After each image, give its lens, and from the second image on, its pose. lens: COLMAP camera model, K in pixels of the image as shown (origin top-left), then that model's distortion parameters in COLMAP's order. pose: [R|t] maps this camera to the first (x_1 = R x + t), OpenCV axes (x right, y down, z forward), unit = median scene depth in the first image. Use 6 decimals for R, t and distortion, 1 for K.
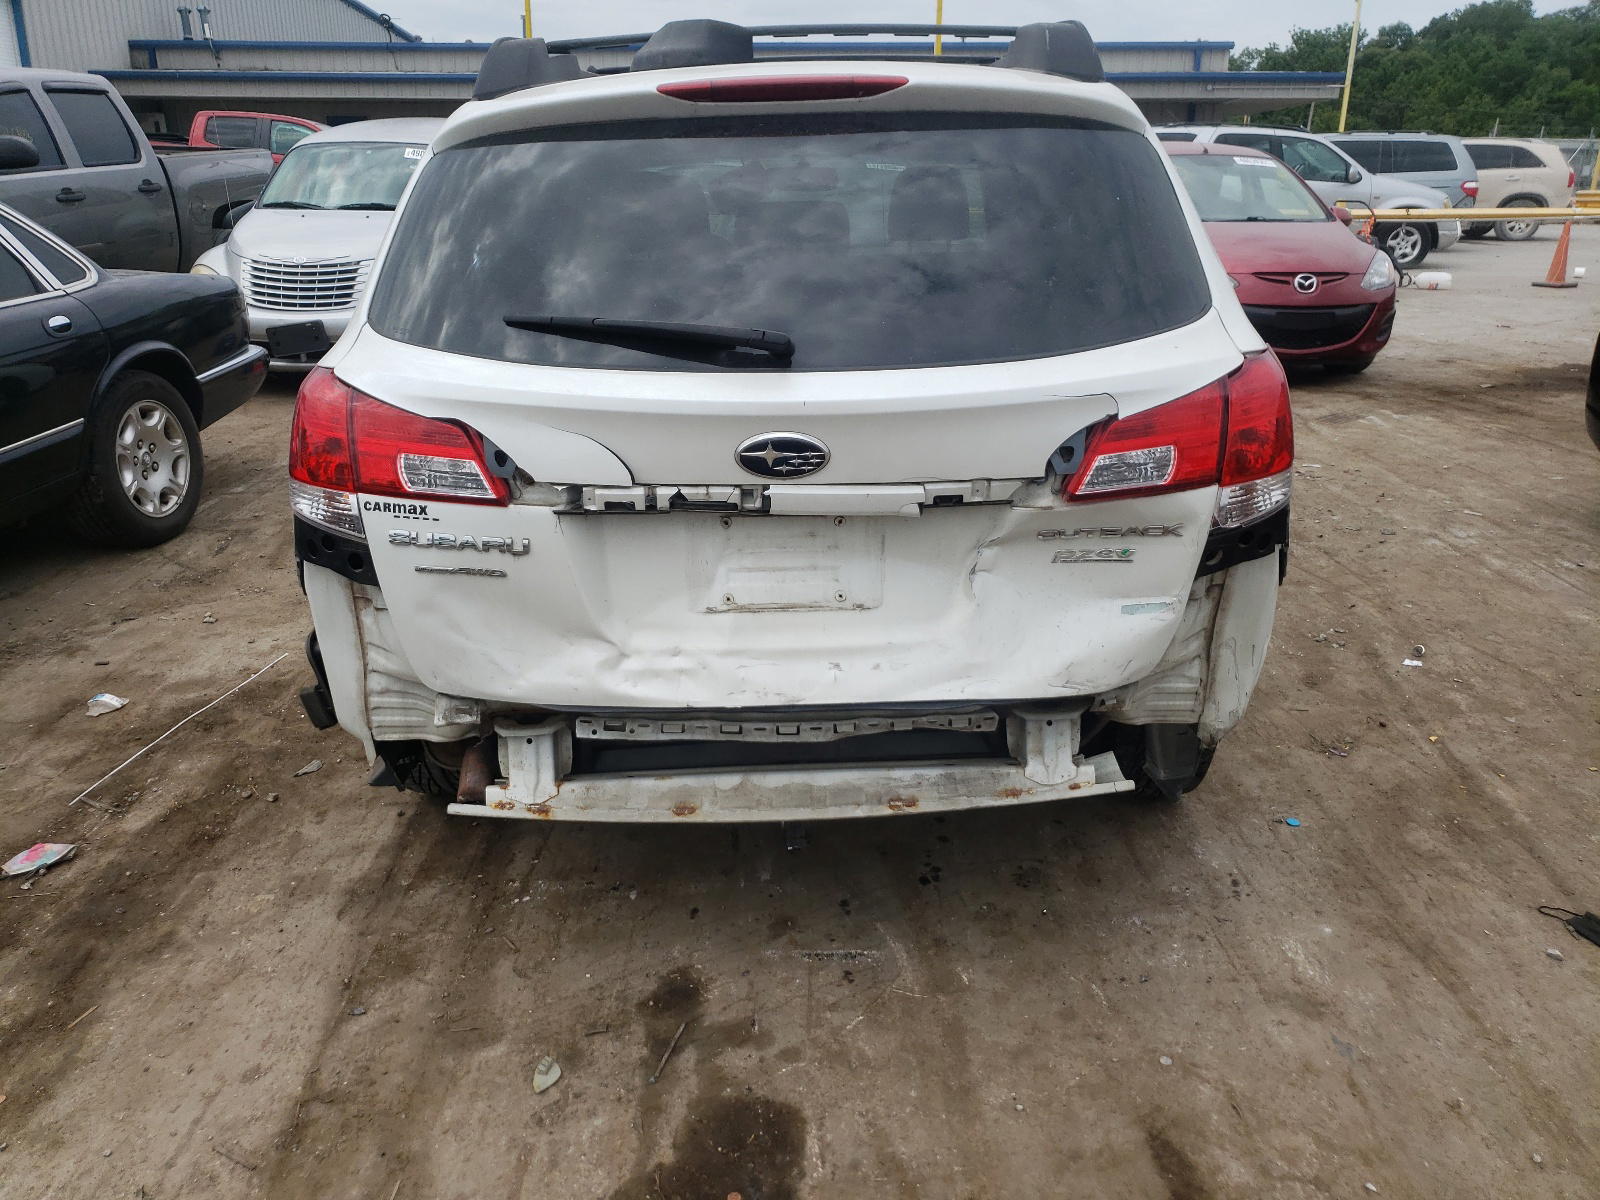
lens RADIAL K [[1171.7, 0, 800.0], [0, 1171.7, 600.0], [0, 0, 1]] dist [0.242912, -0.459886]
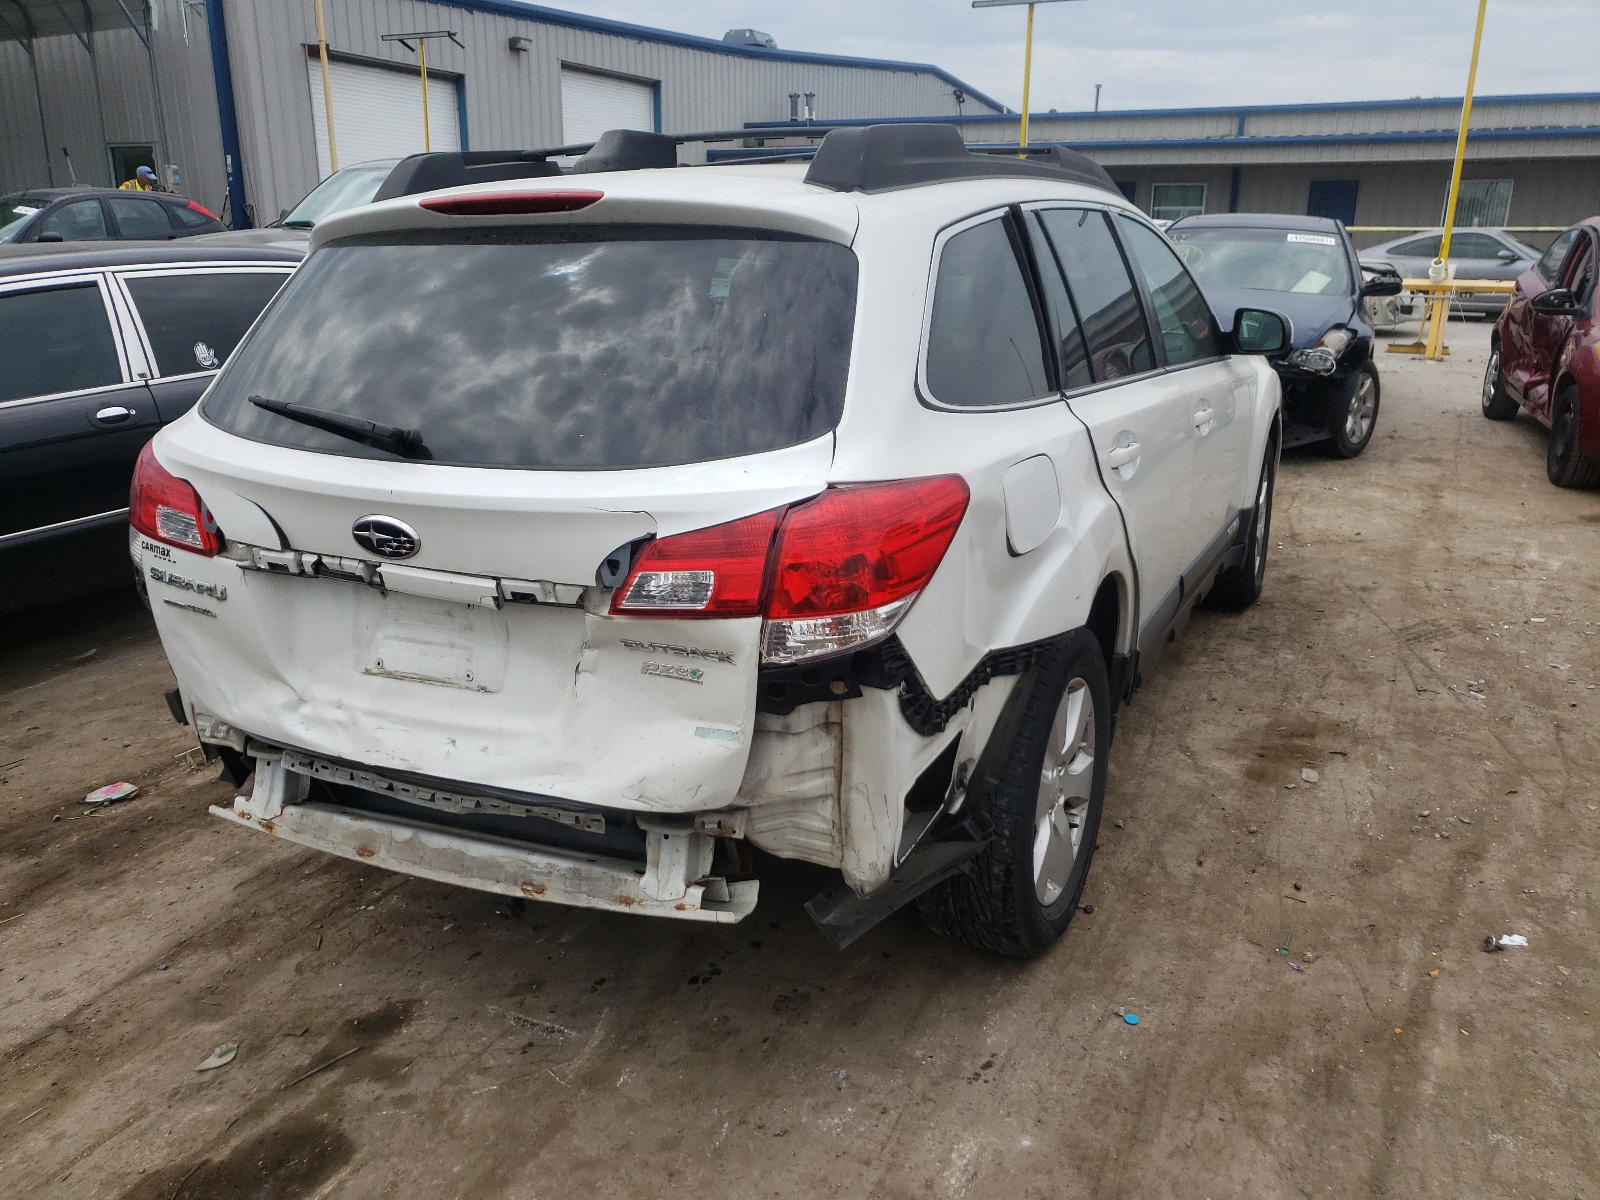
lens RADIAL K [[1225.5, 0, 847.0], [0, 1225.5, 595.0], [0, 0, 1]] dist [0.061607, -0.007603]
pose [[0.908819, 0.120253, -0.399483, 0.764960], [-0.135958, 0.990652, -0.011095, -0.107290], [0.394414, 0.064396, 0.916674, 0.128867]]
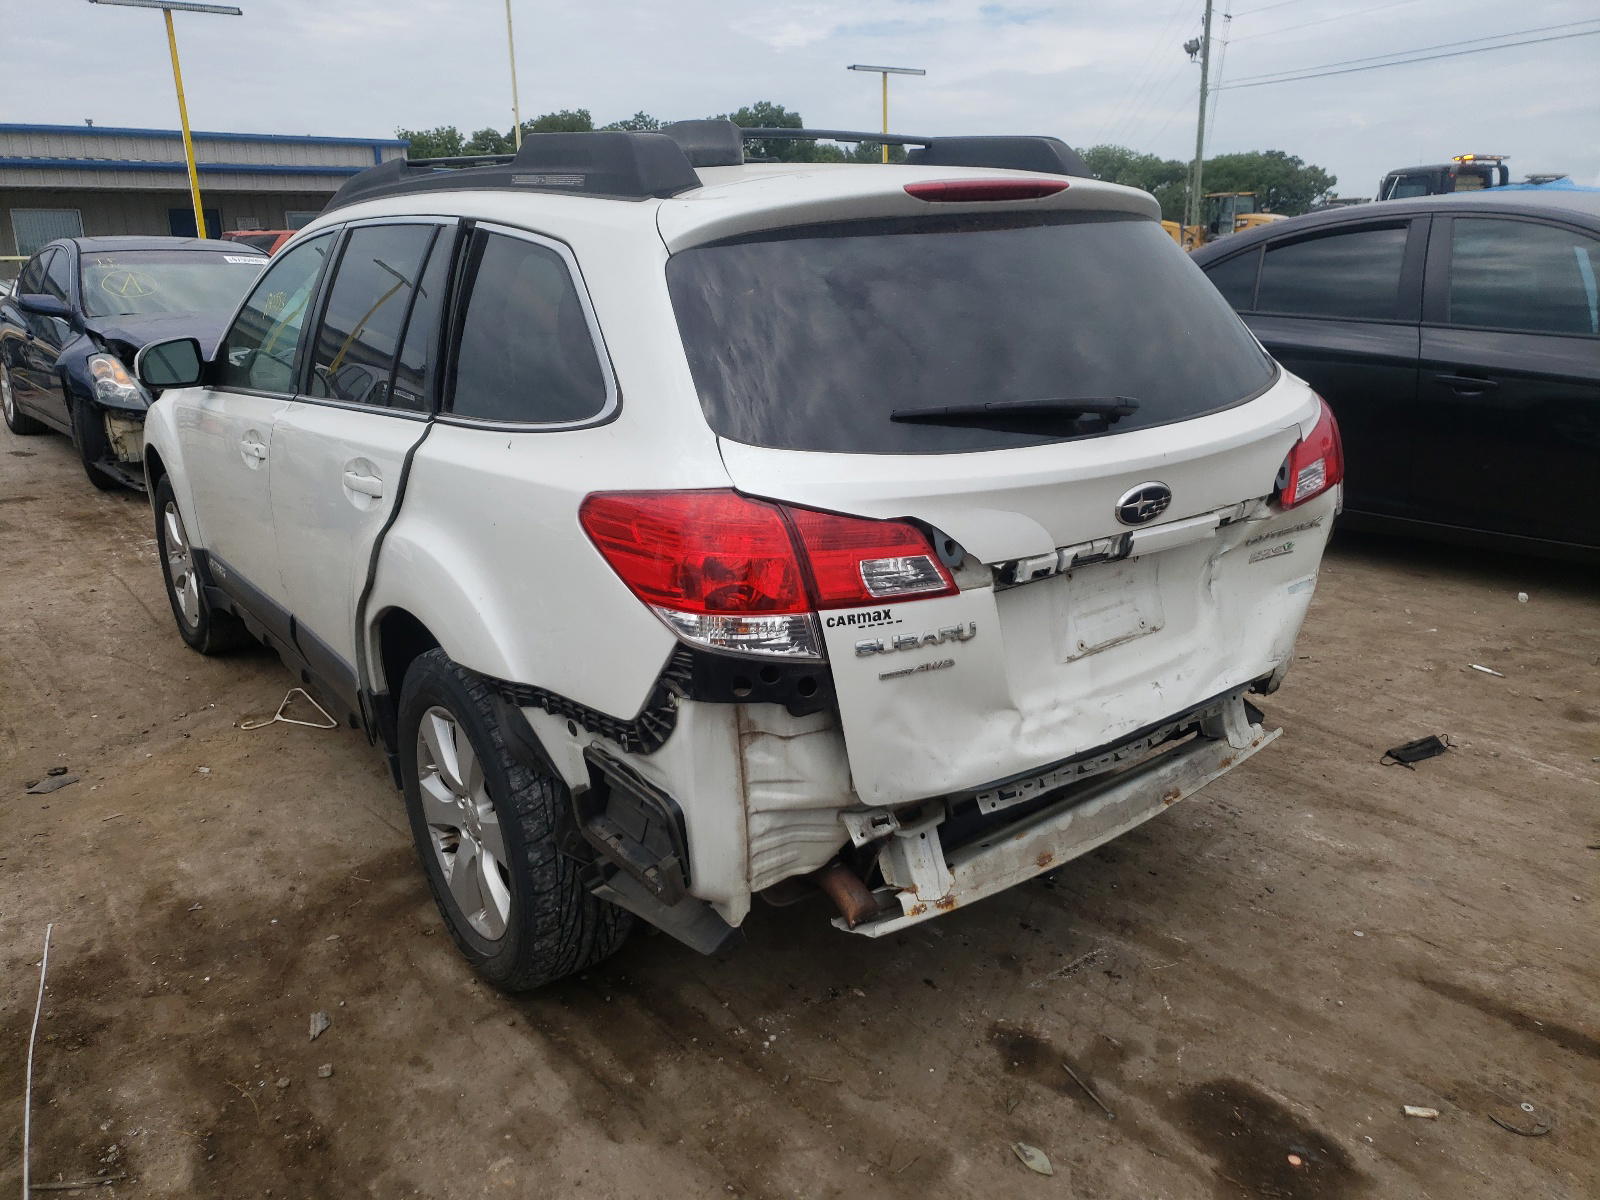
lens RADIAL K [[1215.9, 0, 807.3], [0, 1215.9, 580.9], [0, 0, 1]] dist [0.075811, -0.001692]
pose [[0.790969, -0.171543, 0.587317, -0.897319], [0.212912, 0.977071, -0.001356, -0.109119], [-0.573617, 0.126119, 0.809356, 0.233405]]
